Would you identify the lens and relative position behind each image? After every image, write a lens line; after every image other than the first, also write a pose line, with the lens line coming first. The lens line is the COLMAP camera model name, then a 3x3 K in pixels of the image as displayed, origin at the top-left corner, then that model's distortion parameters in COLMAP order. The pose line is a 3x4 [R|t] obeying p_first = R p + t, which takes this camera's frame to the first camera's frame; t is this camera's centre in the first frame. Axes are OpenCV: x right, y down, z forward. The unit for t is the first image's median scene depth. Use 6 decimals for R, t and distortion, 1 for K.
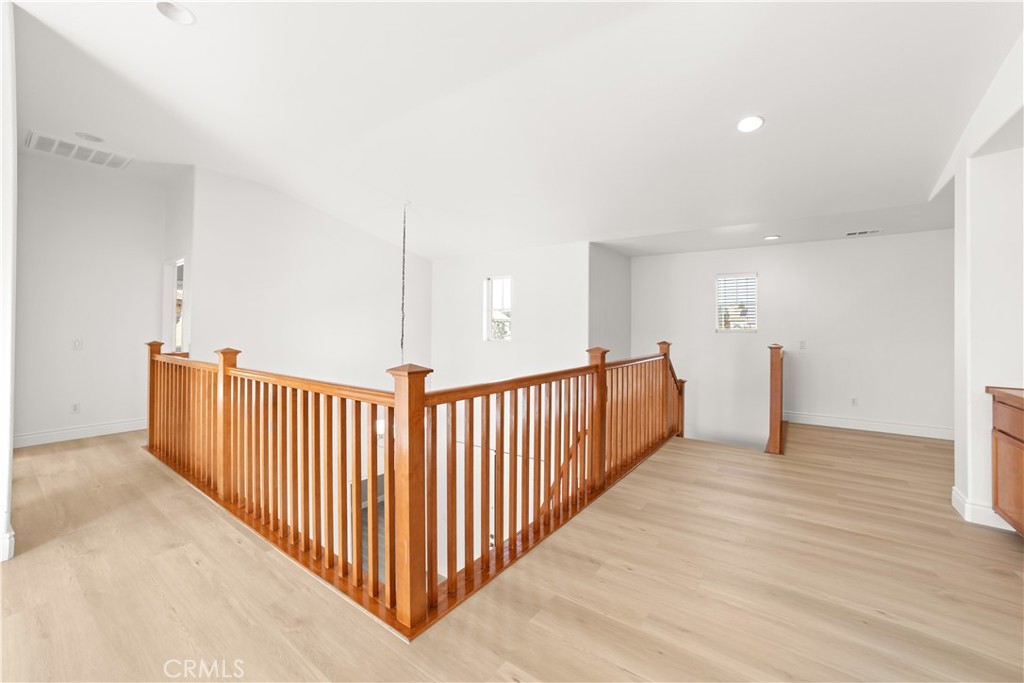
lens RADIAL K [[406.4, 0, 516.9], [0, 406.4, 335.8], [0, 0, 1]] dist [-0.034756, 0.000332]
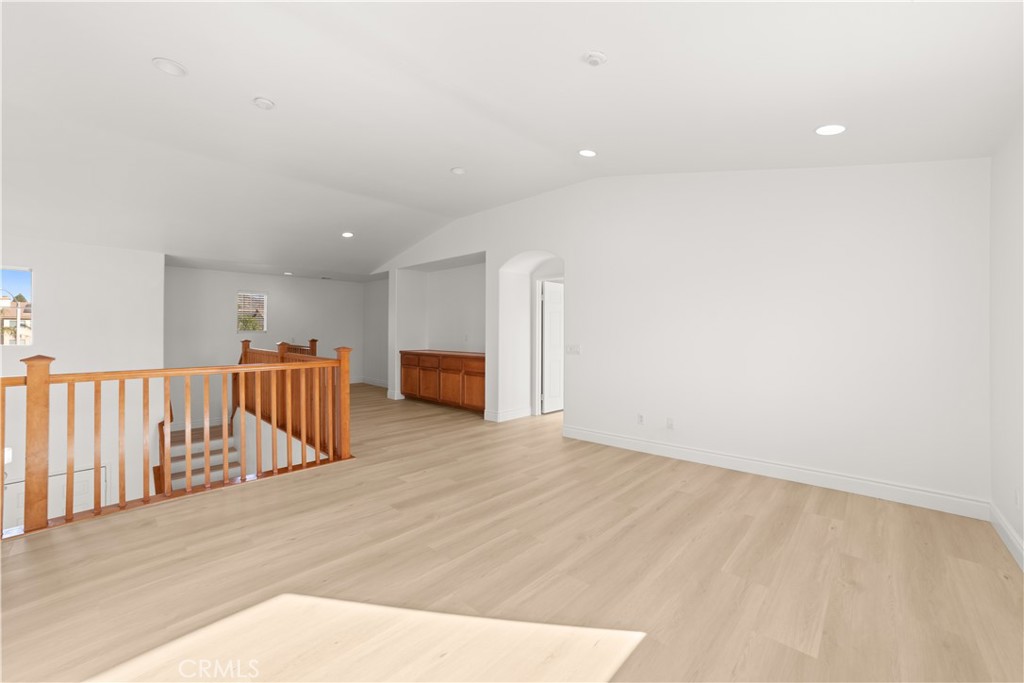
lens RADIAL K [[406.4, 0, 516.9], [0, 406.4, 335.8], [0, 0, 1]] dist [-0.034756, 0.000332]
pose [[0.126676, -0.017555, 0.991789, -1.867950], [0.018274, 0.999715, 0.015362, -0.006400], [-0.991776, 0.016178, 0.126961, -0.228043]]
